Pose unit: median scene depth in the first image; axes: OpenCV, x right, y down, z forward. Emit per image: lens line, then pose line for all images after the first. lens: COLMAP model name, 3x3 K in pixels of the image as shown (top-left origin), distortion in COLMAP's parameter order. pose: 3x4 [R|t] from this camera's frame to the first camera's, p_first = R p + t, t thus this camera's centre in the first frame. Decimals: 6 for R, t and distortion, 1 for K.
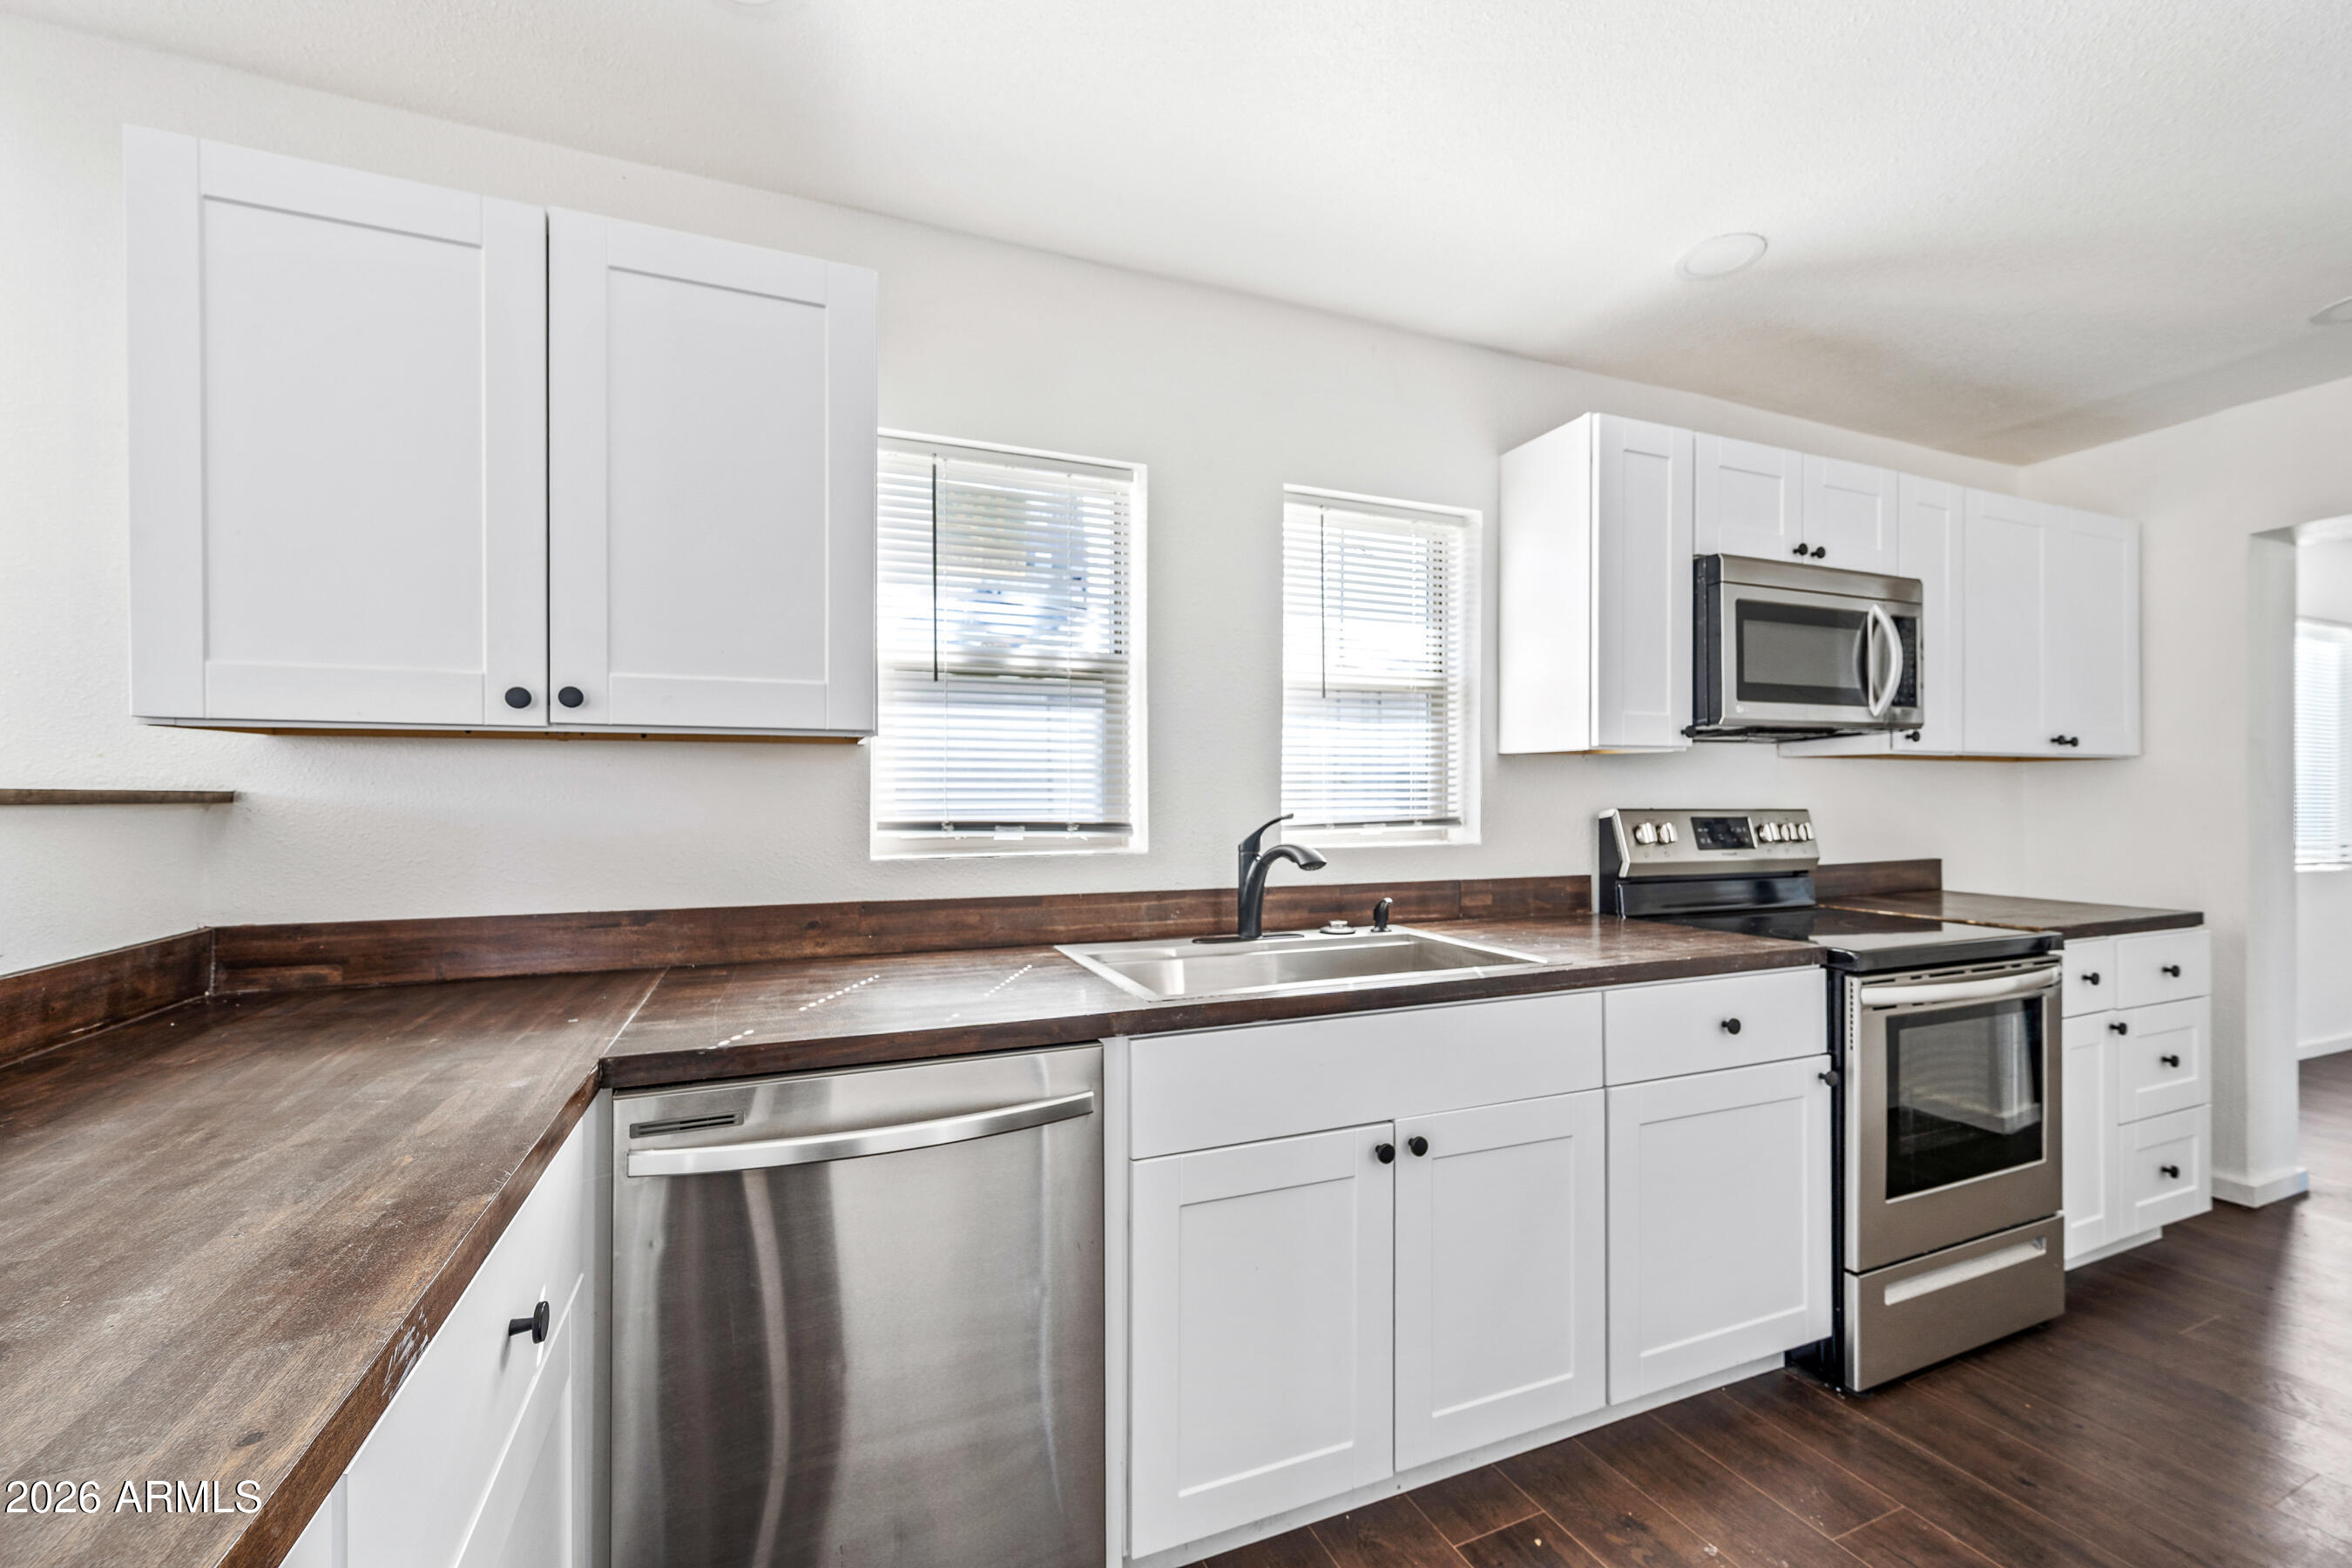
lens RADIAL K [[942.6, 0, 1176.0], [0, 942.6, 784.0], [0, 0, 1]] dist [0.000362, 0.000026]
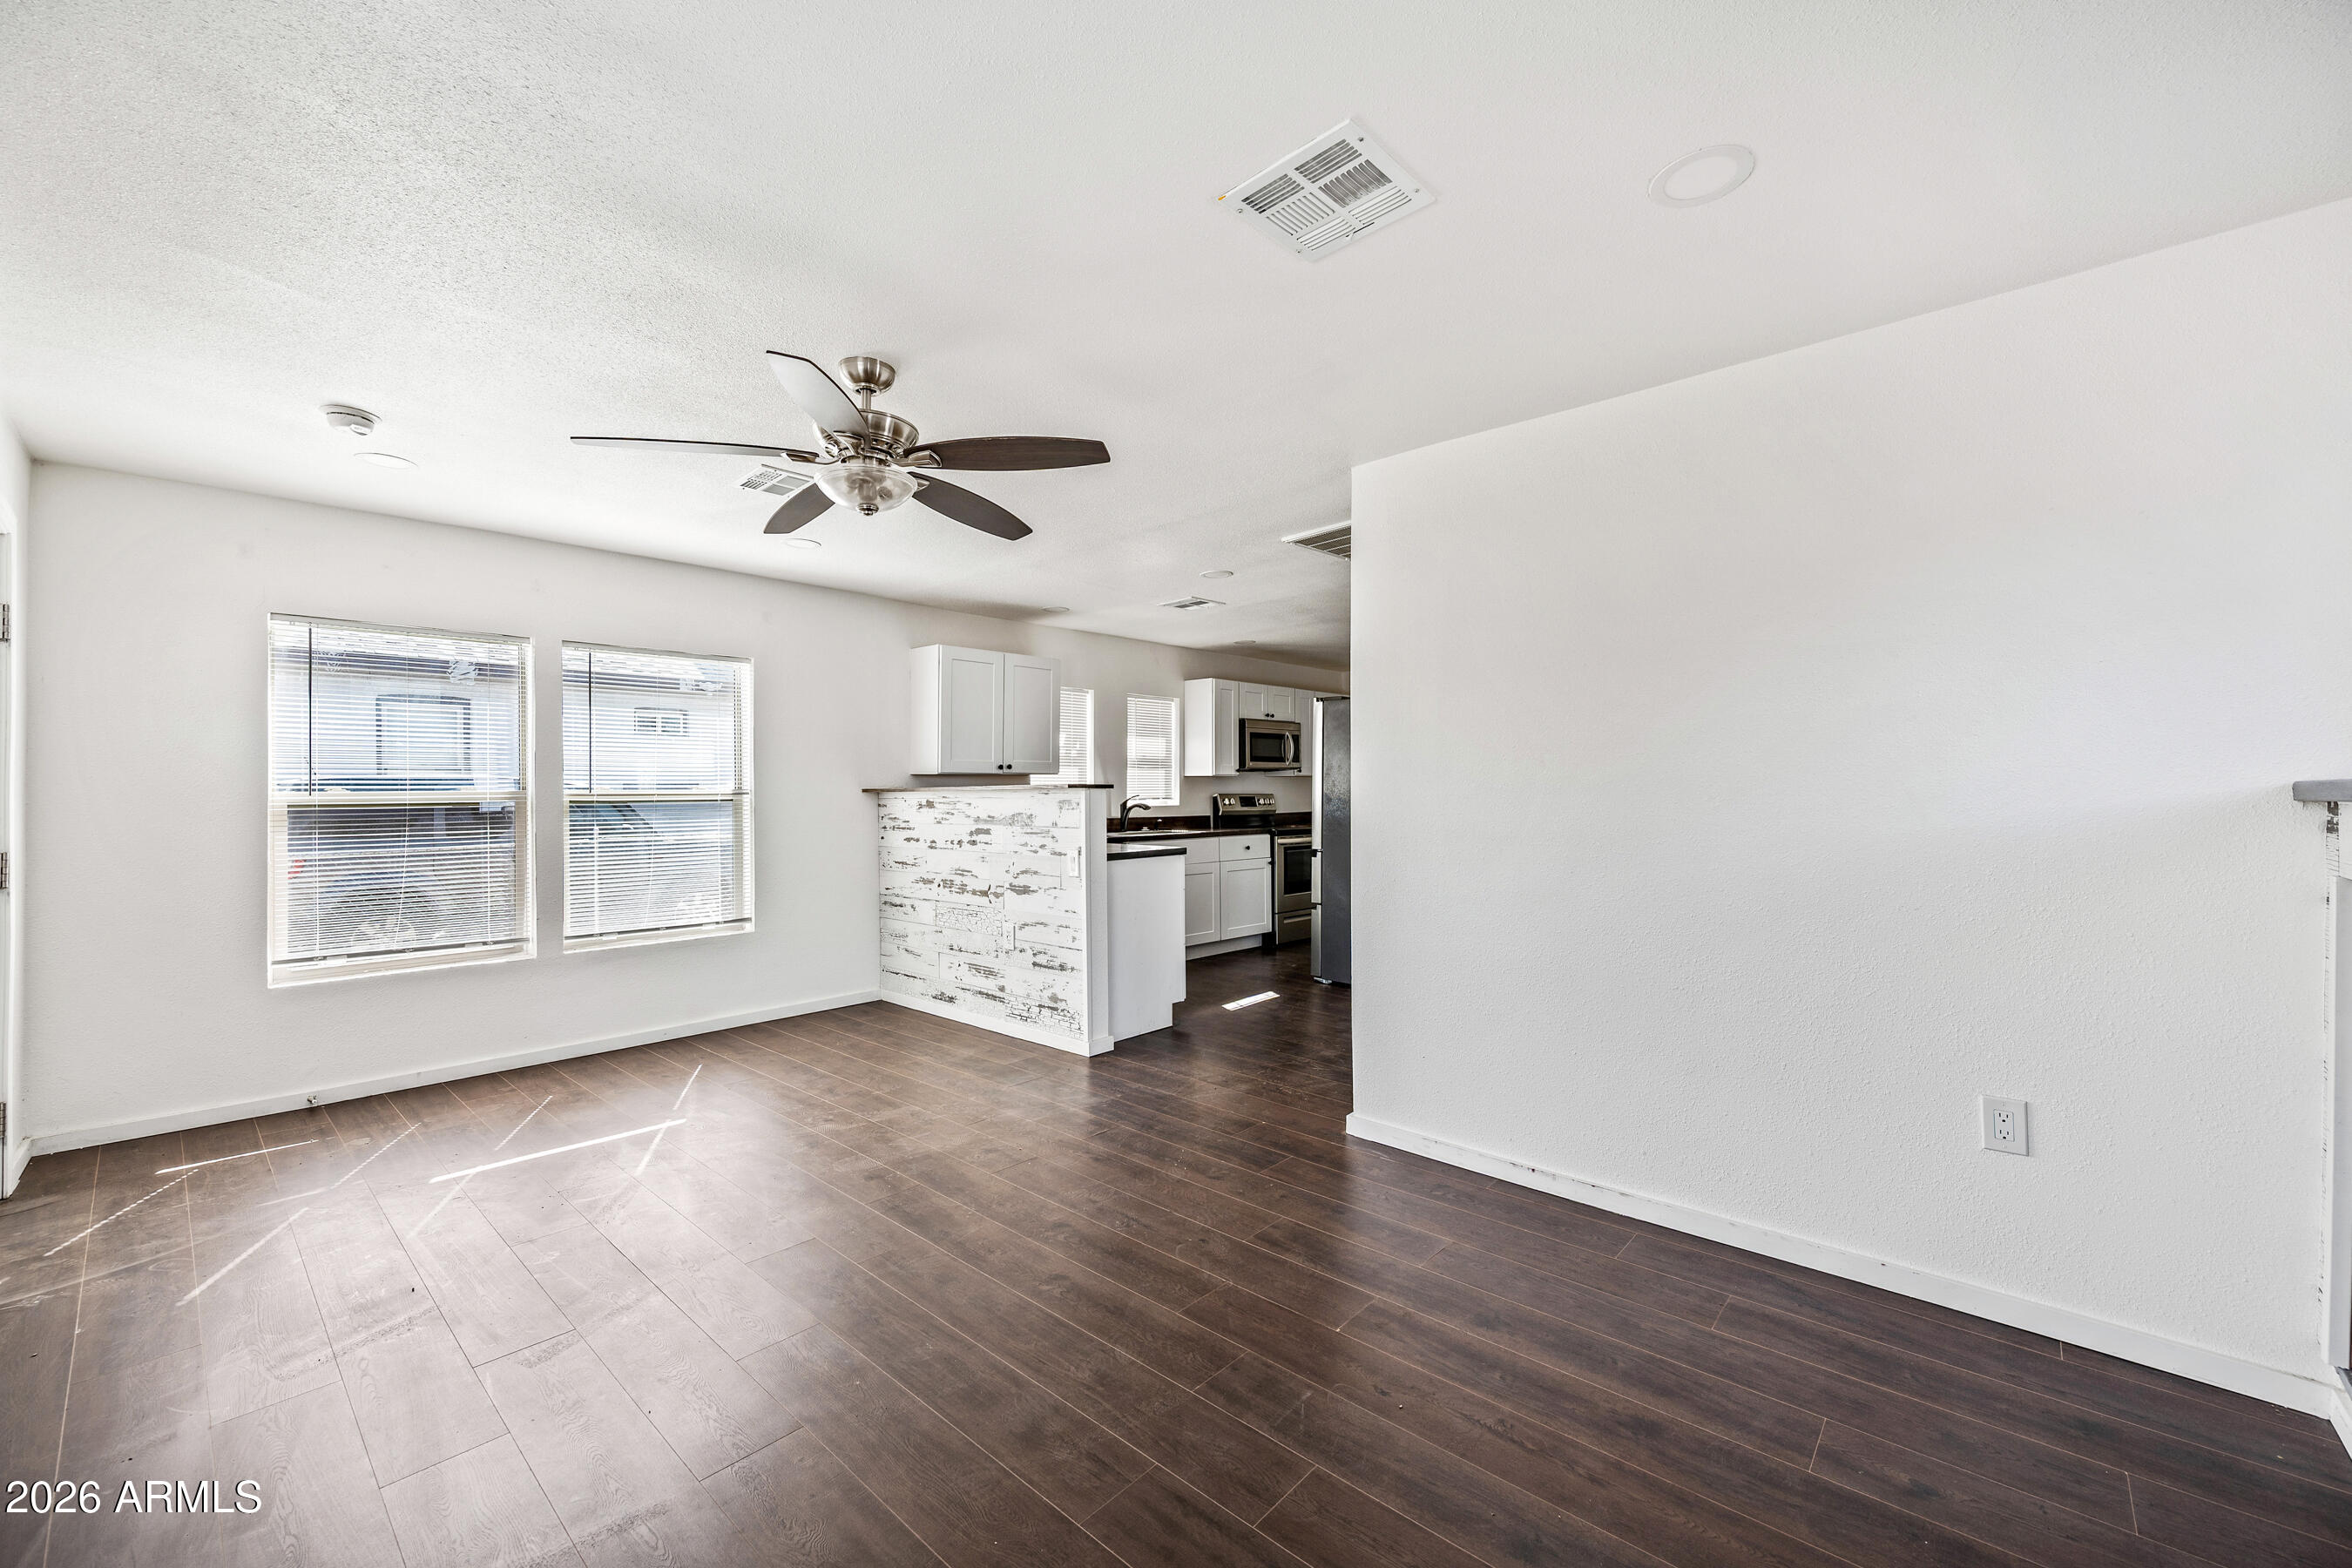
lens RADIAL K [[942.6, 0, 1176.0], [0, 942.6, 784.0], [0, 0, 1]] dist [0.000362, 0.000026]
pose [[0.908838, -0.003245, 0.417138, -1.079629], [0.004621, 0.999987, -0.002288, -0.000249], [-0.417125, 0.004007, 0.908840, -2.000246]]
